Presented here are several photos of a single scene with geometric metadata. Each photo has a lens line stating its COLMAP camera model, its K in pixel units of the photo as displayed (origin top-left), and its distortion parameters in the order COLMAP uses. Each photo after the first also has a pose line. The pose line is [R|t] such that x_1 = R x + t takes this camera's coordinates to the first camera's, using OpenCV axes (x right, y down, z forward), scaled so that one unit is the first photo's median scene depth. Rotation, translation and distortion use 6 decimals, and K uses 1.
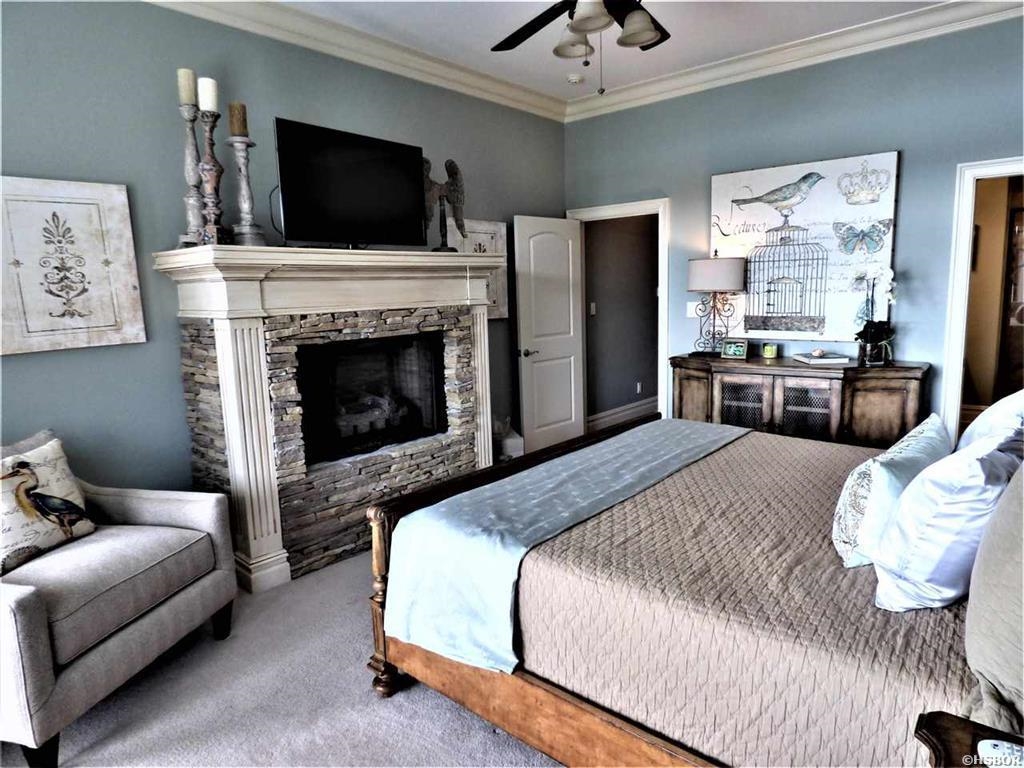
lens RADIAL K [[626.8, 0, 512.7], [0, 626.8, 380.7], [0, 0, 1]] dist [-0.010441, -0.002302]
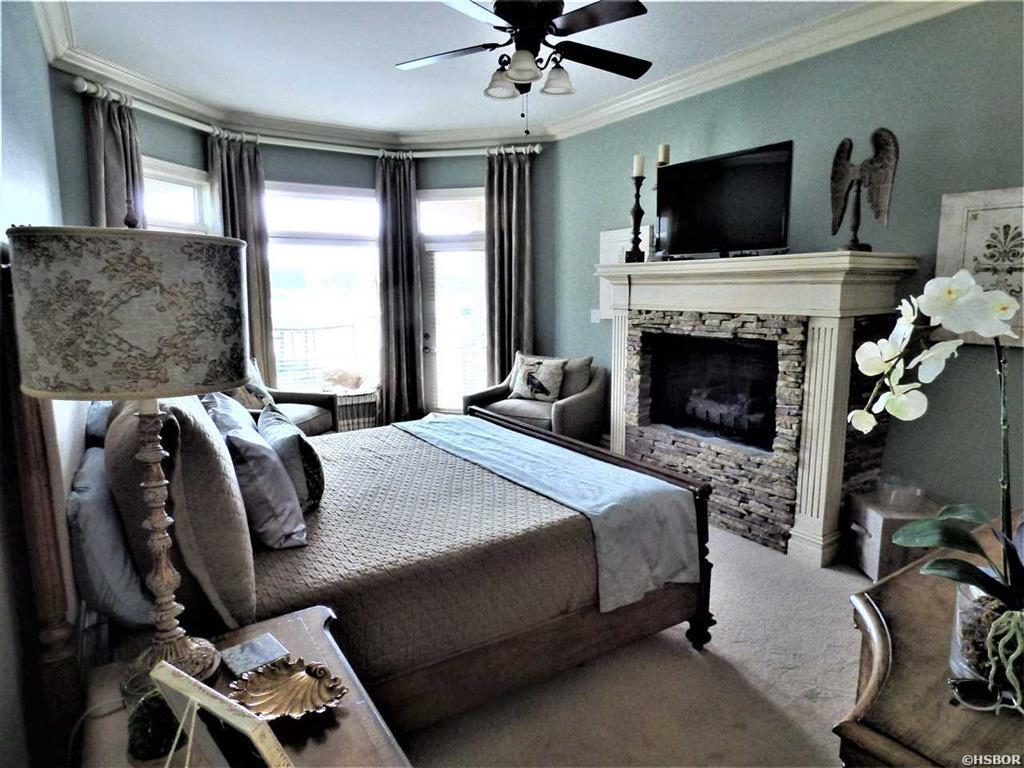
lens RADIAL K [[626.8, 0, 512.7], [0, 626.8, 380.7], [0, 0, 1]] dist [-0.010441, -0.002302]
pose [[-0.285188, 0.170481, -0.943188, 0.978645], [-0.125418, 0.968956, 0.213061, -0.192906], [0.950231, 0.179055, -0.254953, 1.001805]]
